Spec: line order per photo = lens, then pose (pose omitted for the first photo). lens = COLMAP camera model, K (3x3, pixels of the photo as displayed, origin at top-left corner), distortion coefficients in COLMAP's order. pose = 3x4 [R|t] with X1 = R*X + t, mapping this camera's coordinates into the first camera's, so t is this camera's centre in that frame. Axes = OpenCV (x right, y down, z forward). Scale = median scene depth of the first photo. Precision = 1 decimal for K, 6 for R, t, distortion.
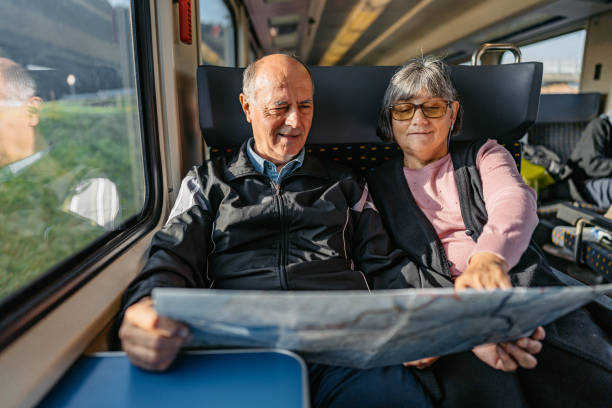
lens RADIAL K [[414.2, 0, 309.4], [0, 414.2, 203.1], [0, 0, 1]] dist [0.008114, 0.001910]
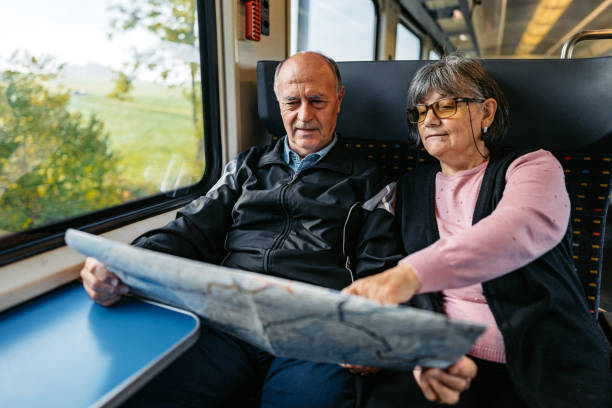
lens RADIAL K [[414.2, 0, 309.4], [0, 414.2, 203.1], [0, 0, 1]] dist [0.008114, 0.001910]
pose [[0.905435, 0.135498, -0.402279, 0.416864], [-0.124938, 0.990774, 0.052513, -0.033306], [0.405683, 0.002712, 0.914010, 0.041564]]
